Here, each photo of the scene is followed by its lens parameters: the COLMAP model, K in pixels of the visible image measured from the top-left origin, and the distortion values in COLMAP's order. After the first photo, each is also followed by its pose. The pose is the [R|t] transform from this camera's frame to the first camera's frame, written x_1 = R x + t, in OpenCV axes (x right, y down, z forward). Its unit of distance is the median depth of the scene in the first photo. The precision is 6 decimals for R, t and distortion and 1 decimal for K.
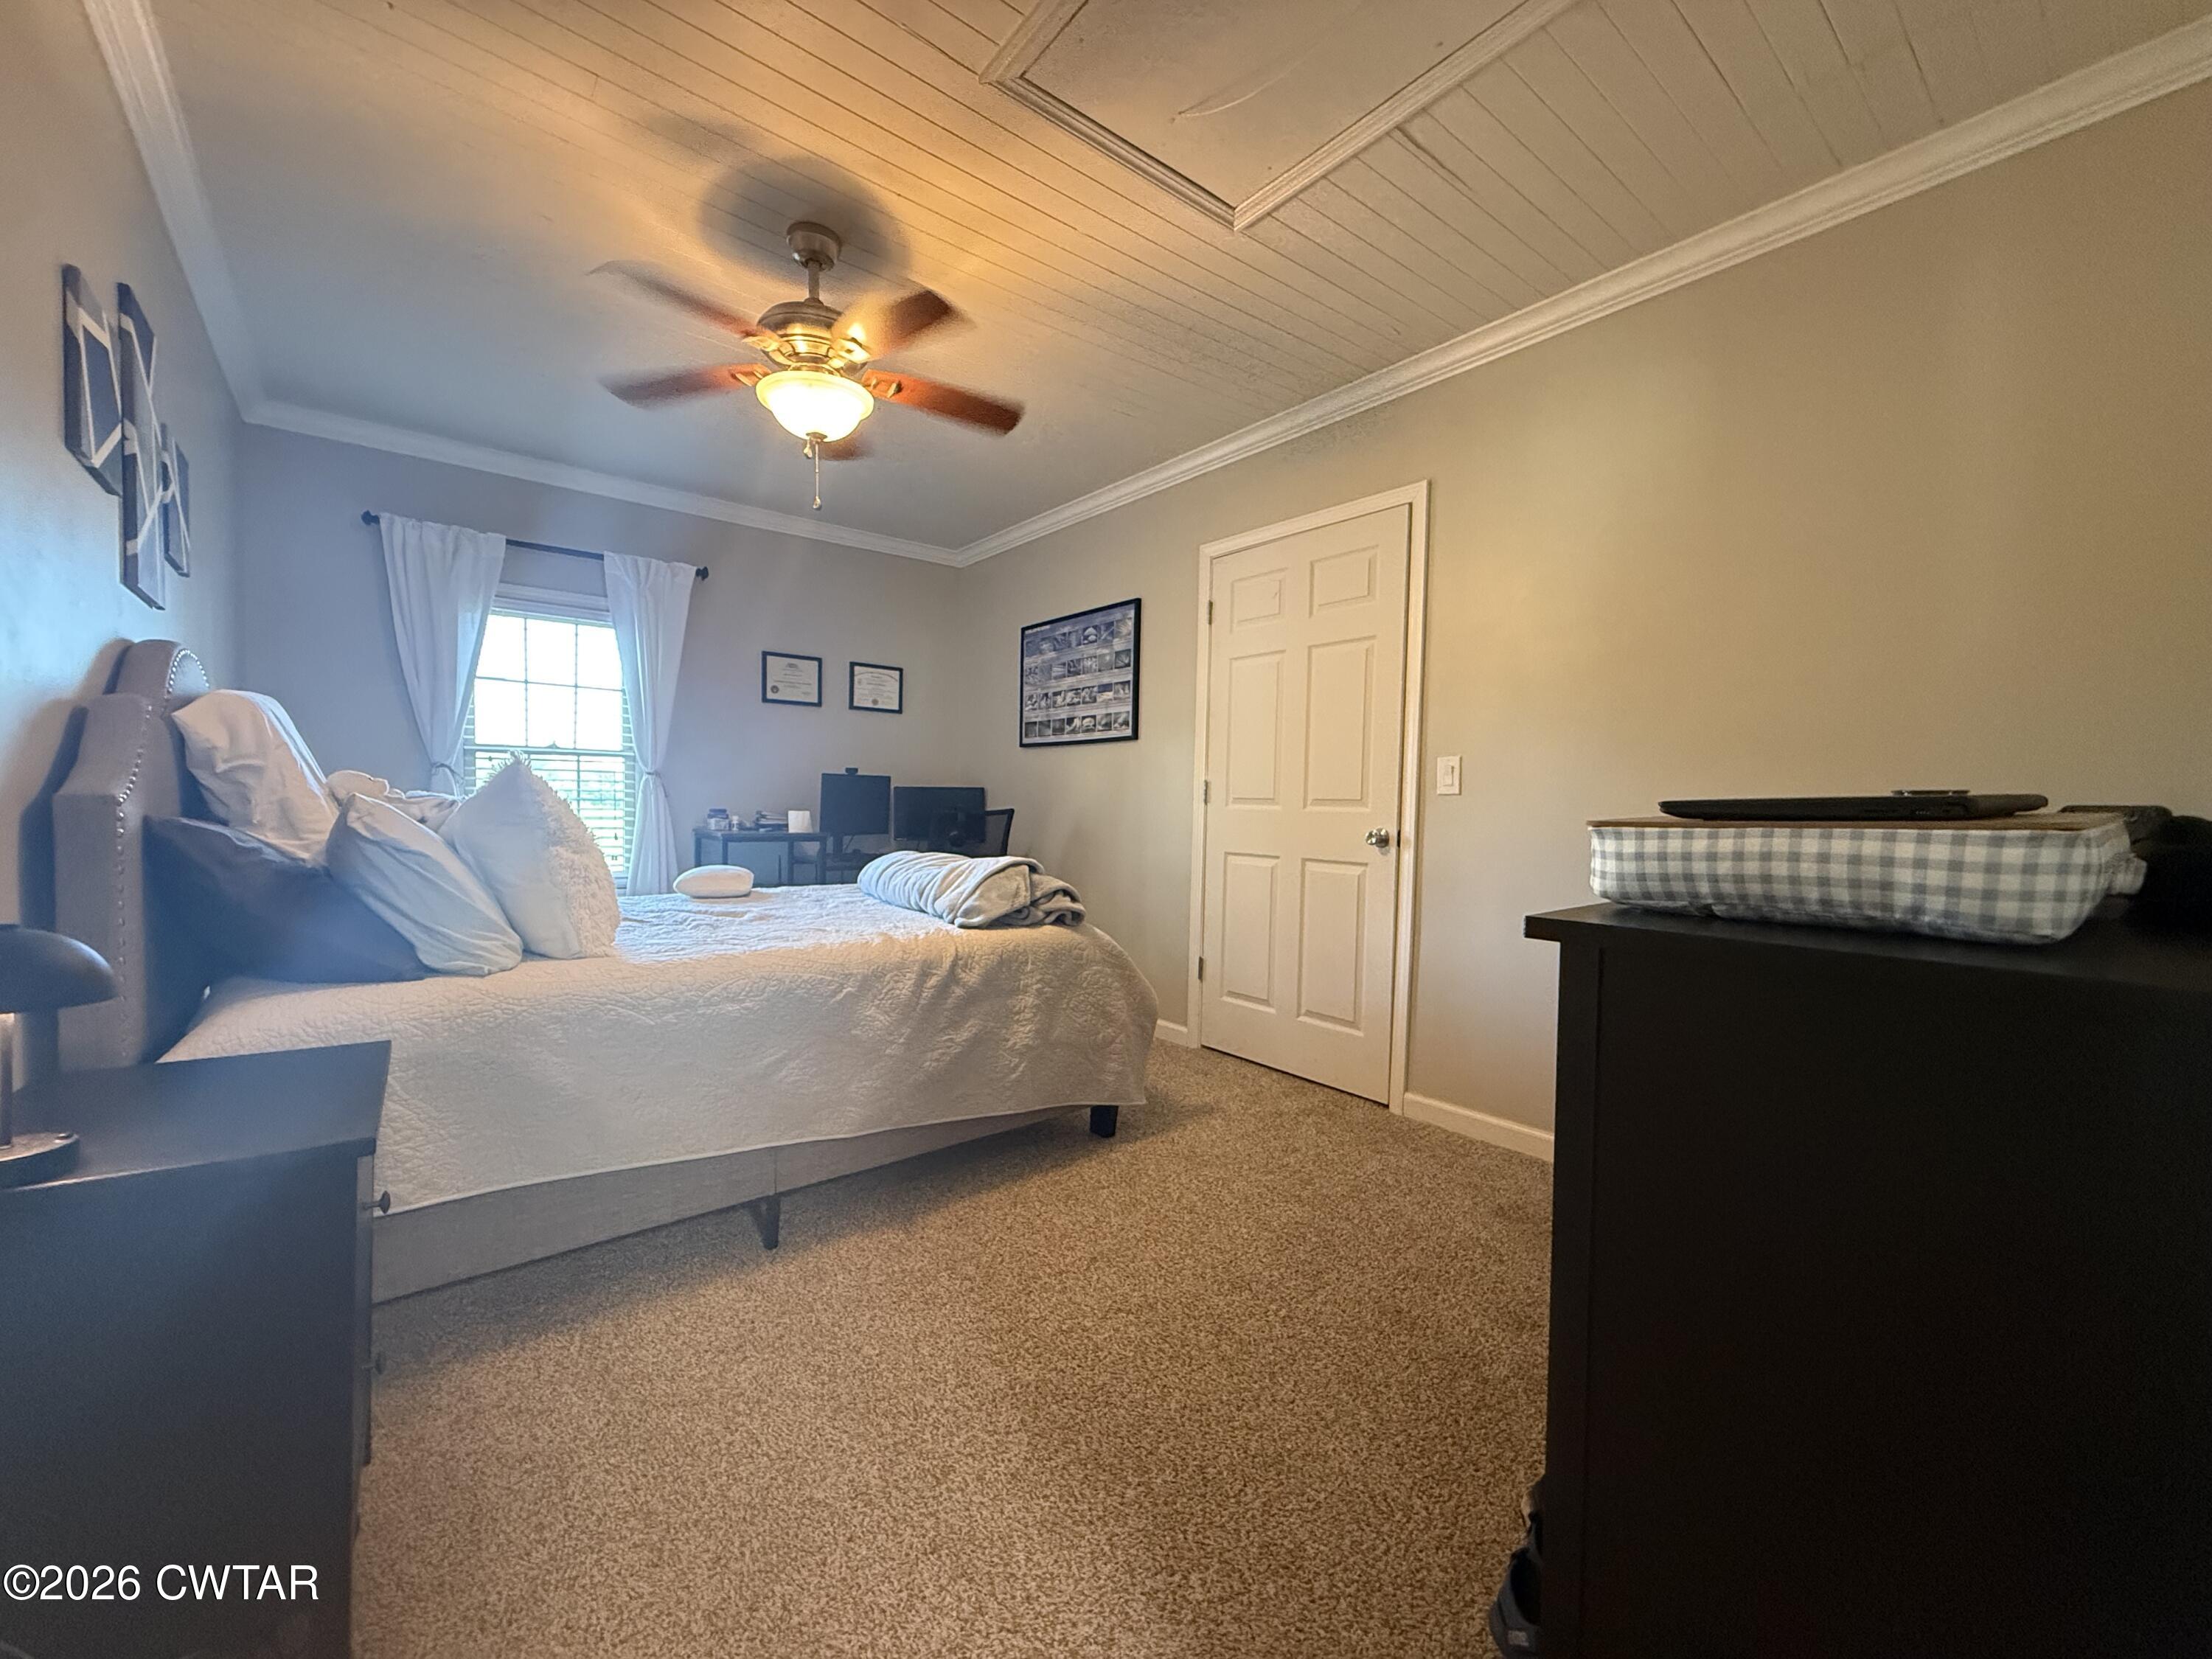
lens RADIAL K [[879.9, 0, 1101.1], [0, 879.9, 831.1], [0, 0, 1]] dist [0.000719, 0.000492]
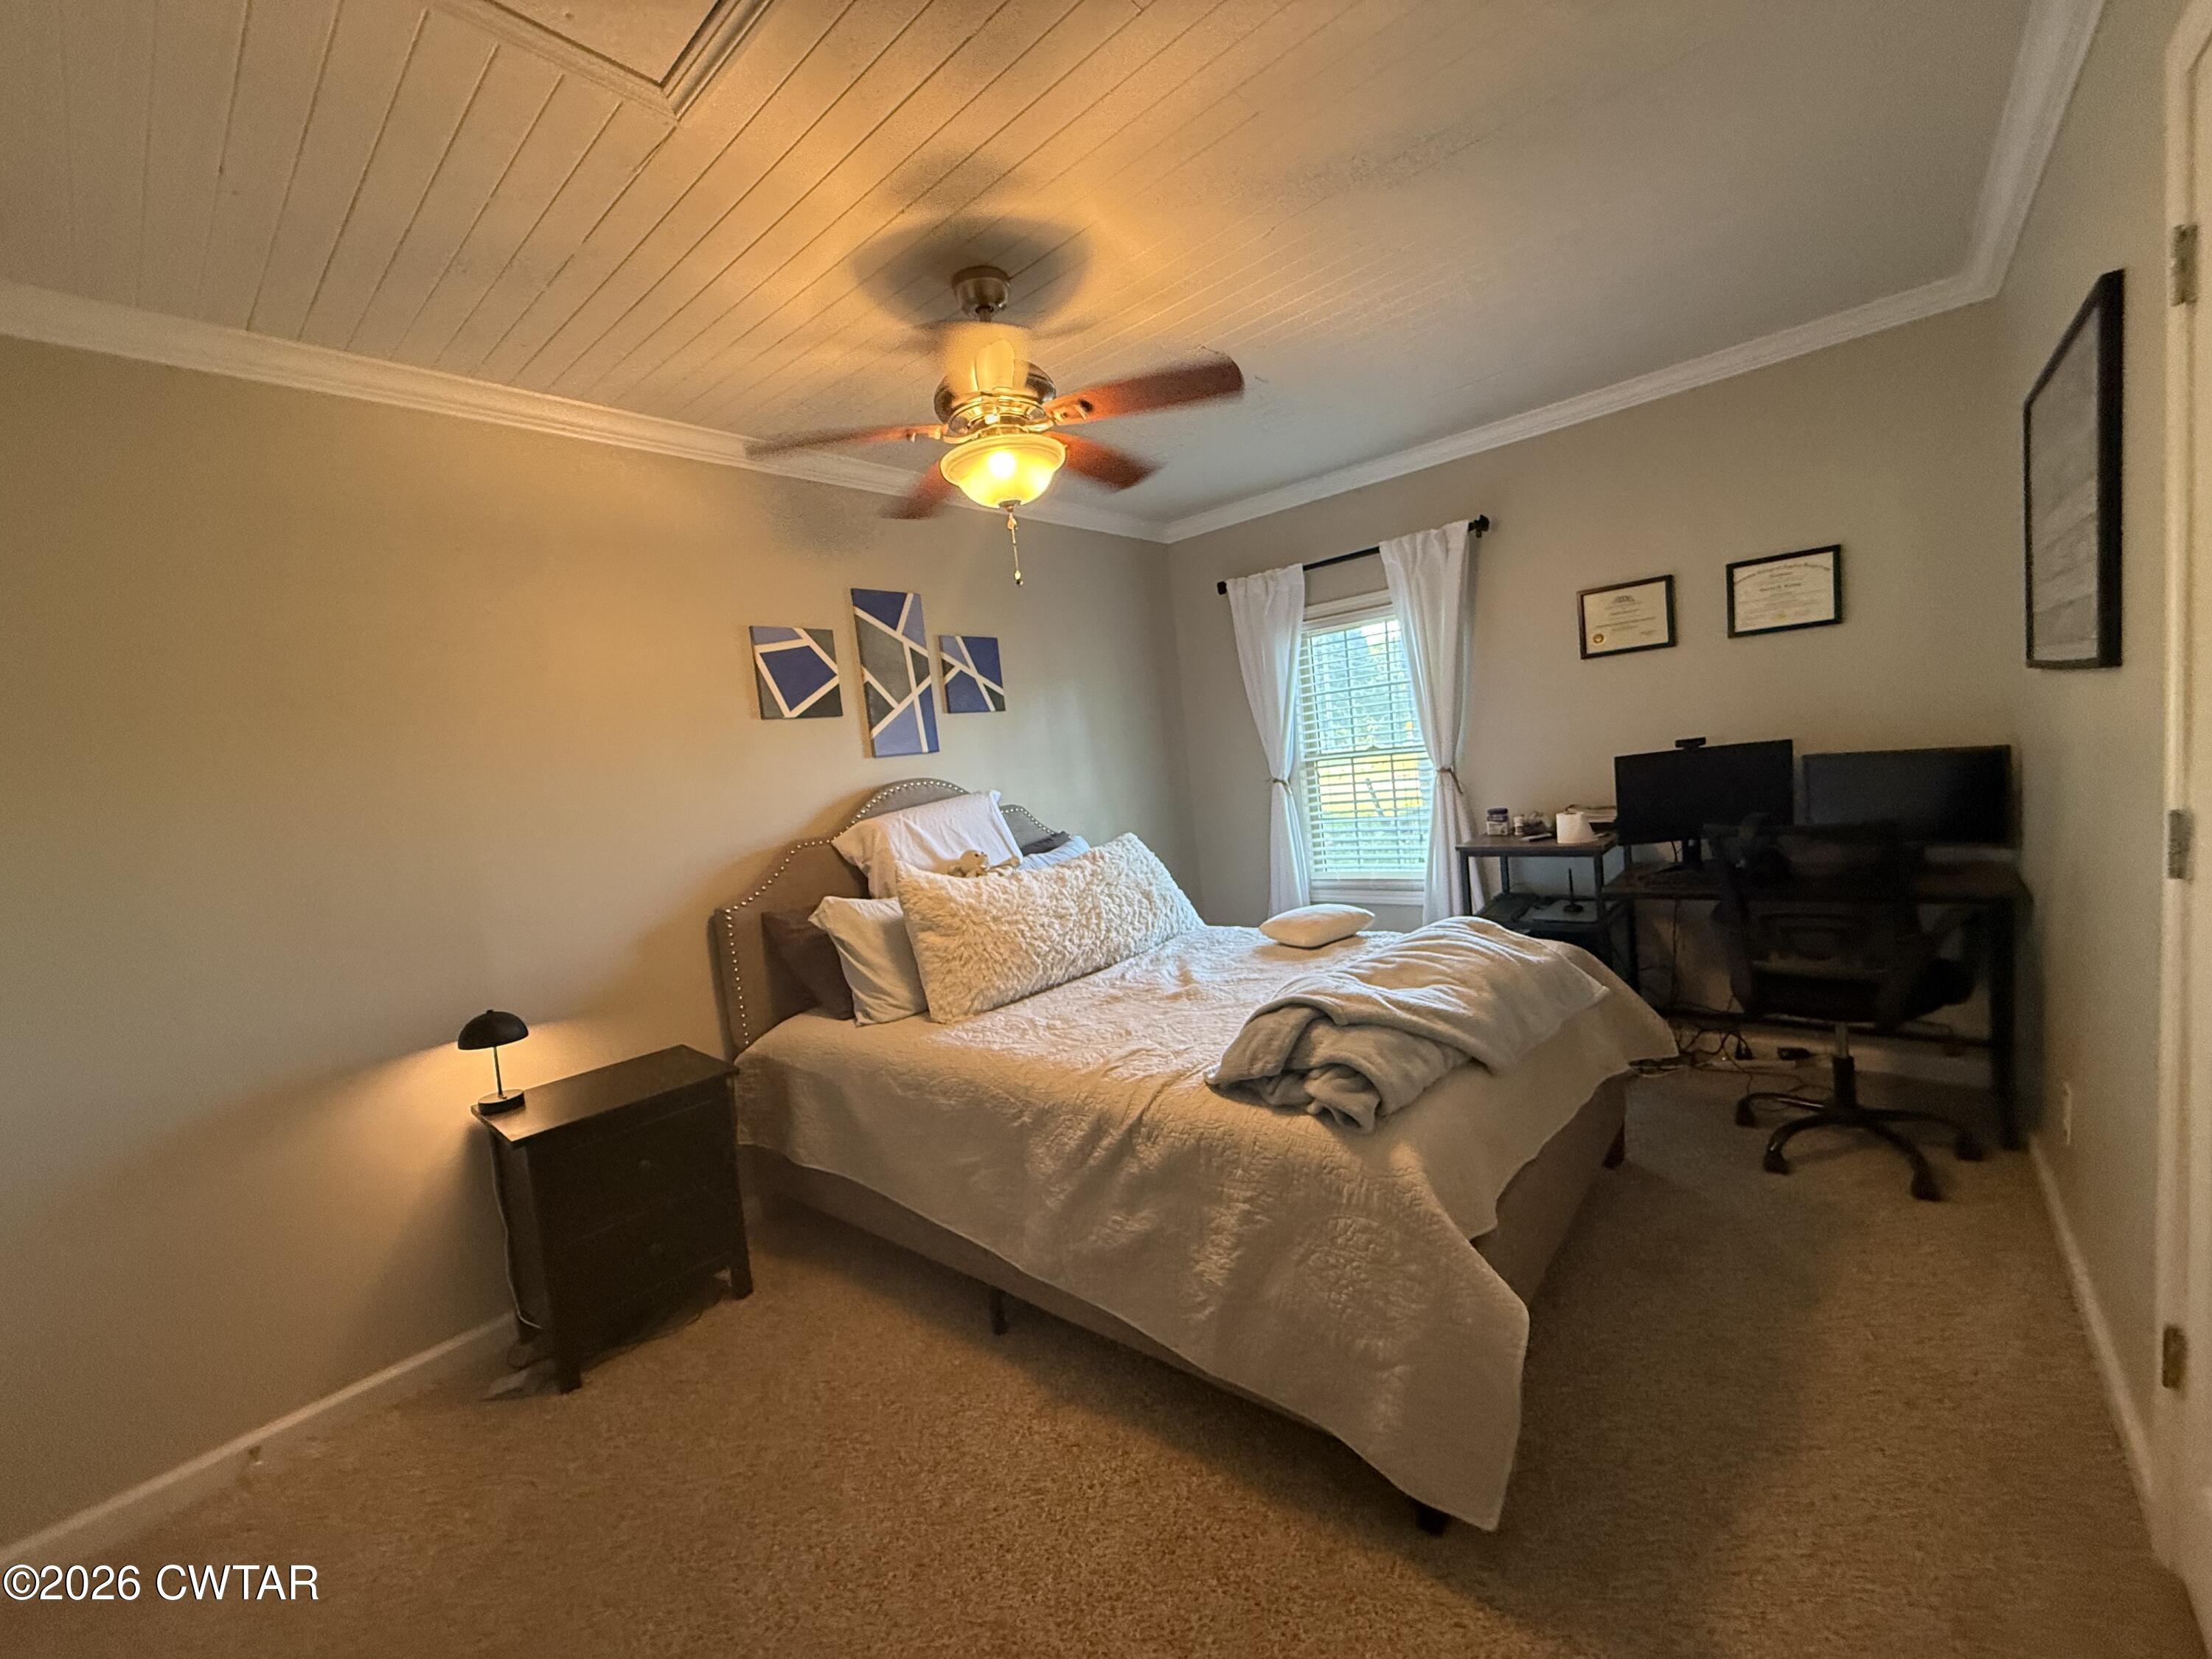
lens RADIAL K [[879.9, 0, 1098.4], [0, 879.9, 836.5], [0, 0, 1]] dist [0.000719, 0.000492]
pose [[0.173521, 0.056647, -0.983200, 0.378862], [0.083001, 0.993951, 0.071915, -0.107467], [0.981326, -0.094085, 0.167770, 0.575035]]
